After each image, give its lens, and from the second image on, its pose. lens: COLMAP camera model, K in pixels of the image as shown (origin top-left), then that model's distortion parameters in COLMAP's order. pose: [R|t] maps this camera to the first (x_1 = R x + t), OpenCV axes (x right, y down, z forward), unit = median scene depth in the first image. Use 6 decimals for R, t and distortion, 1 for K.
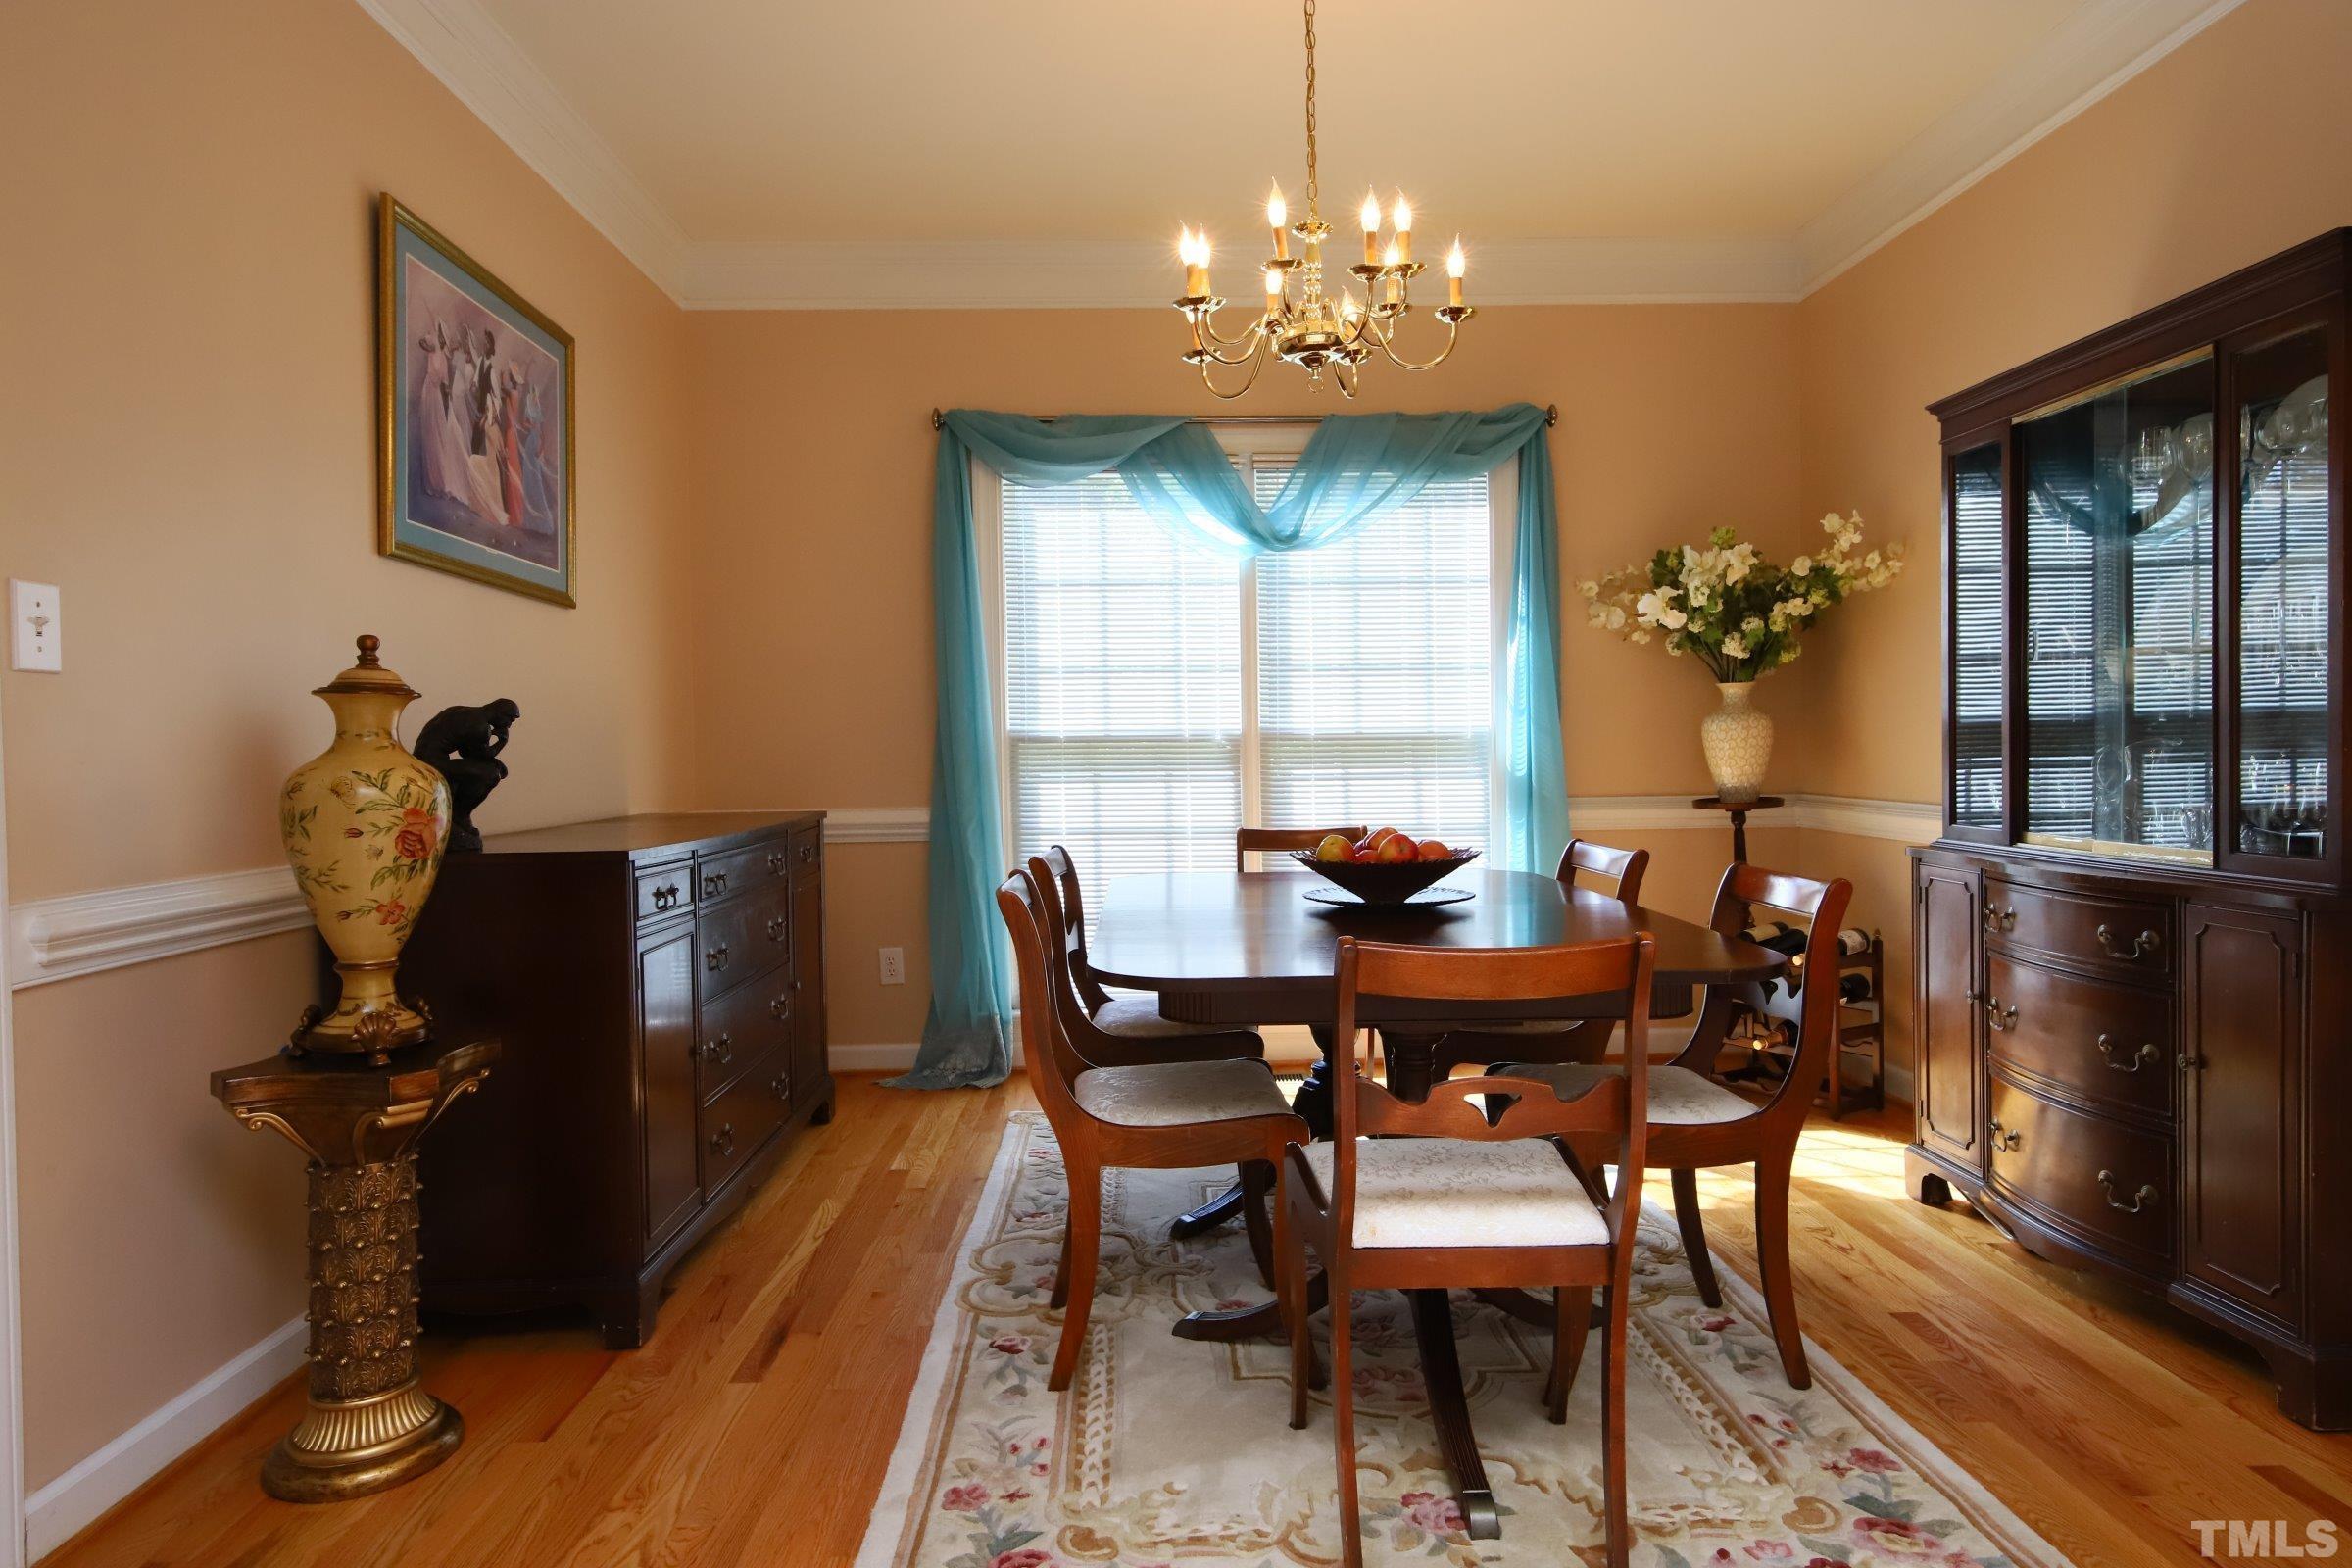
lens RADIAL K [[1409.4, 0, 1172.4], [0, 1409.4, 787.6], [0, 0, 1]] dist [0.005810, -0.004509]
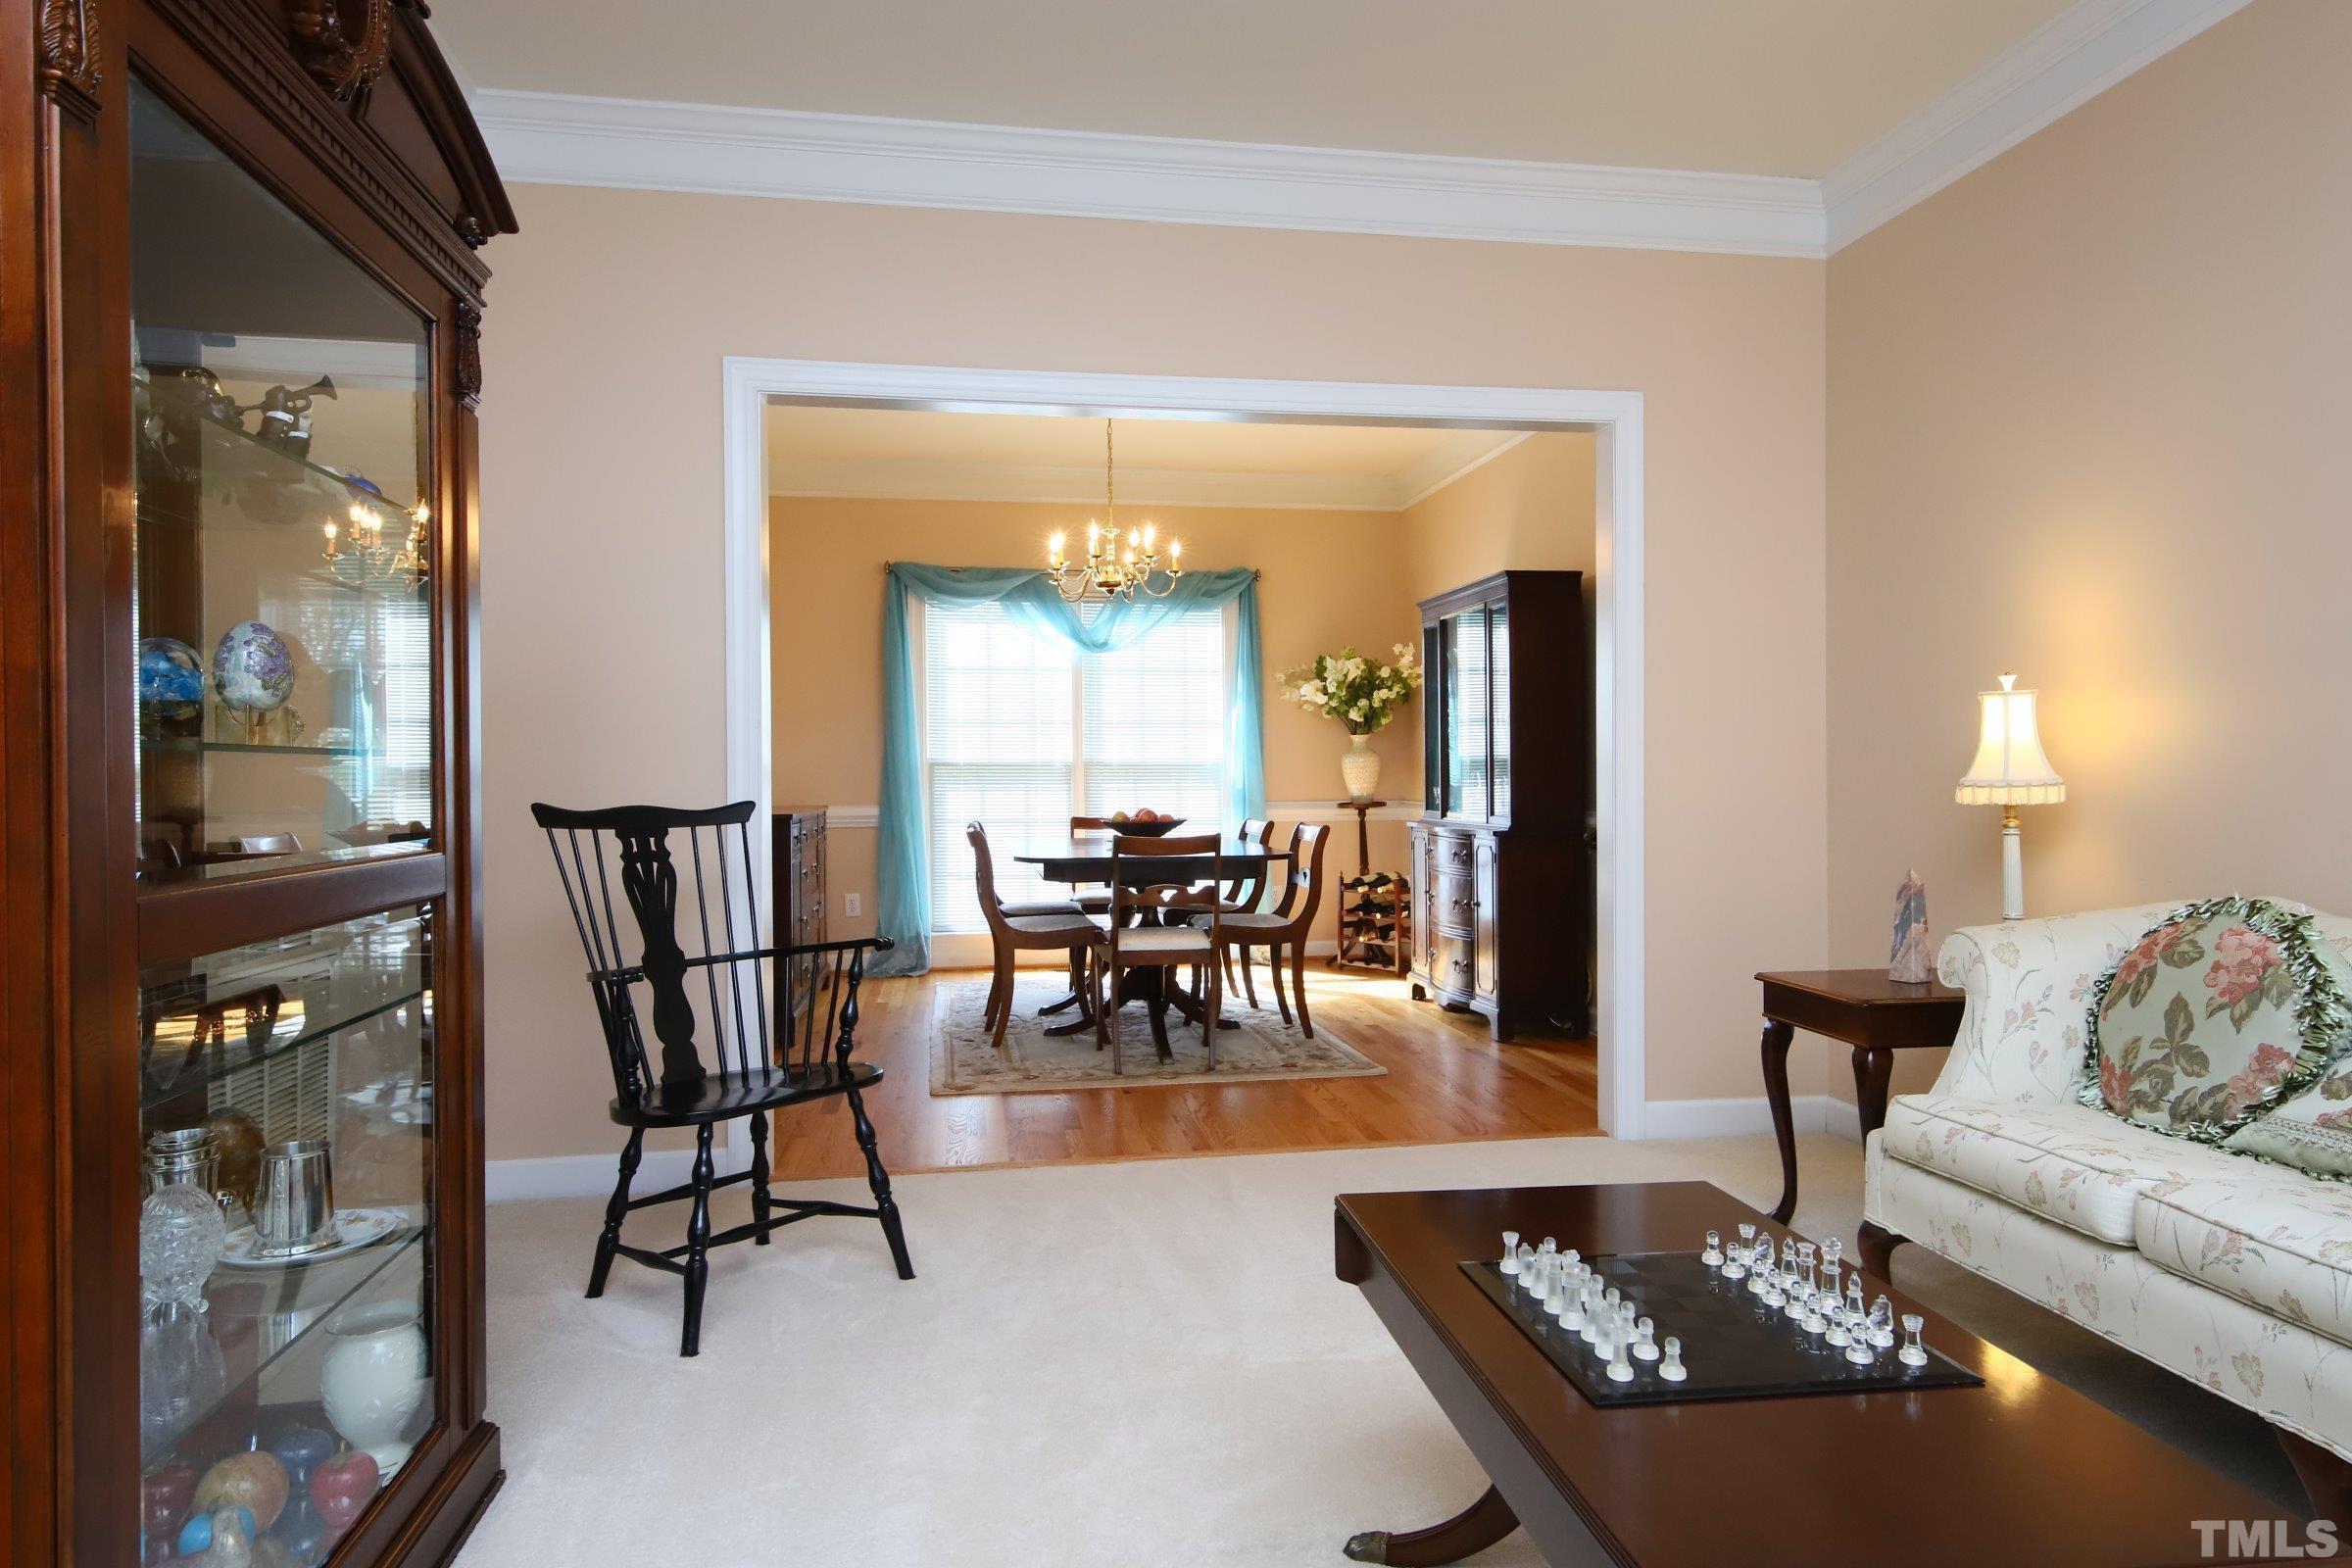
lens RADIAL K [[1409.4, 0, 1177.8], [0, 1409.4, 797.2], [0, 0, 1]] dist [0.005810, -0.004509]
pose [[0.991559, 0.005440, 0.129540, -0.043712], [-0.003915, 0.999920, -0.012027, 0.023035], [-0.129595, 0.011418, 0.991501, -0.670807]]
